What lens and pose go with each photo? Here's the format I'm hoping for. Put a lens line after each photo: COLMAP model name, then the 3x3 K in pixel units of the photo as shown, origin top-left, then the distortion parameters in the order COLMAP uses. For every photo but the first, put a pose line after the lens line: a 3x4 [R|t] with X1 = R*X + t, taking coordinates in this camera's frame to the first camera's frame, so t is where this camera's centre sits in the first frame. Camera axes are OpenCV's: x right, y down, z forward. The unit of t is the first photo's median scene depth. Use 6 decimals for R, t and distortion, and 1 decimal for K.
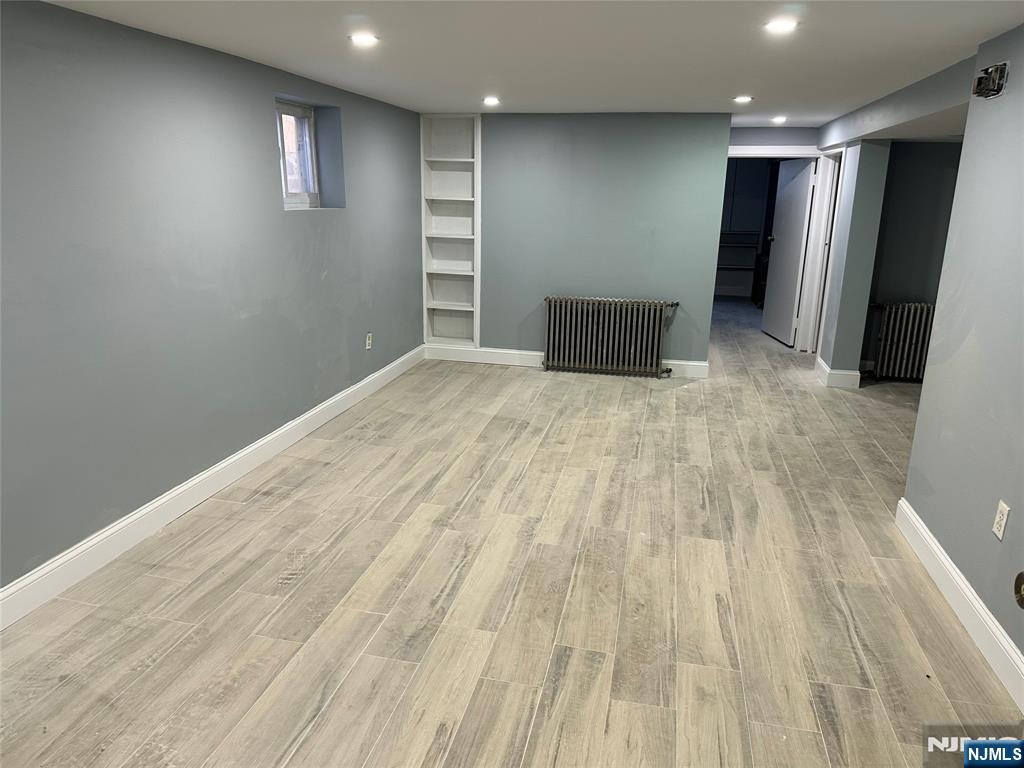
lens RADIAL K [[720.1, 0, 510.6], [0, 720.1, 384.2], [0, 0, 1]] dist [0.011554, -0.039712]
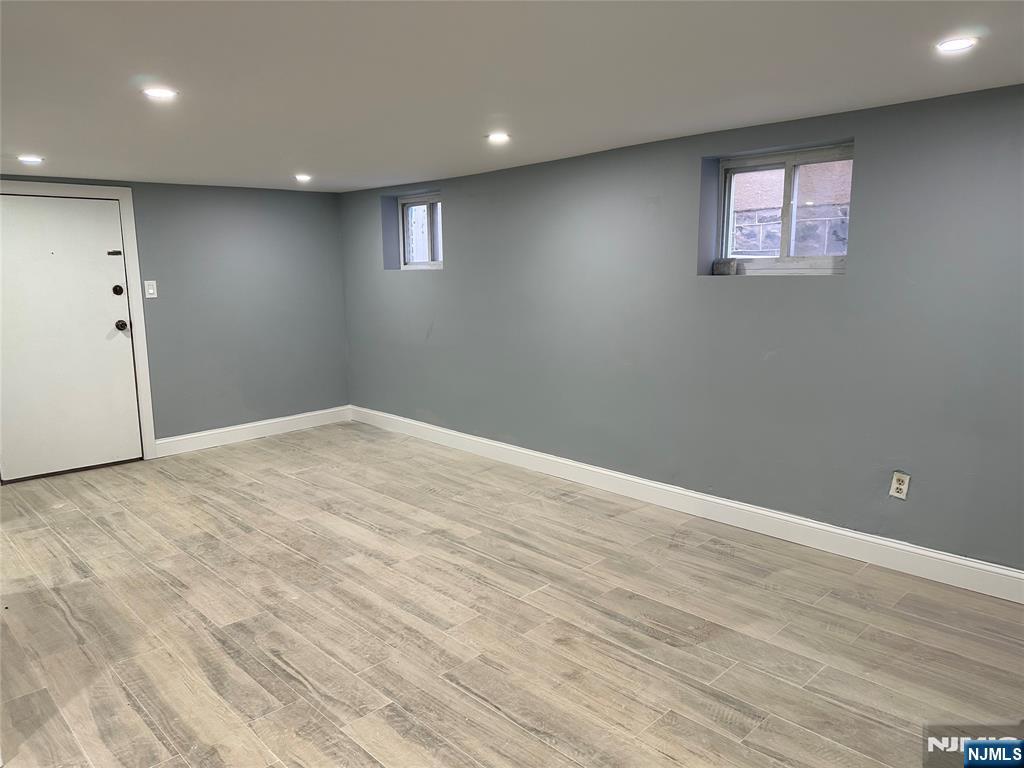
lens RADIAL K [[720.1, 0, 512.6], [0, 720.1, 379.6], [0, 0, 1]] dist [0.011554, -0.039712]
pose [[-0.544966, 0.131309, -0.828113, 0.722330], [-0.212110, 0.933944, 0.287675, -0.375303], [0.811185, 0.332424, -0.481116, 1.465389]]
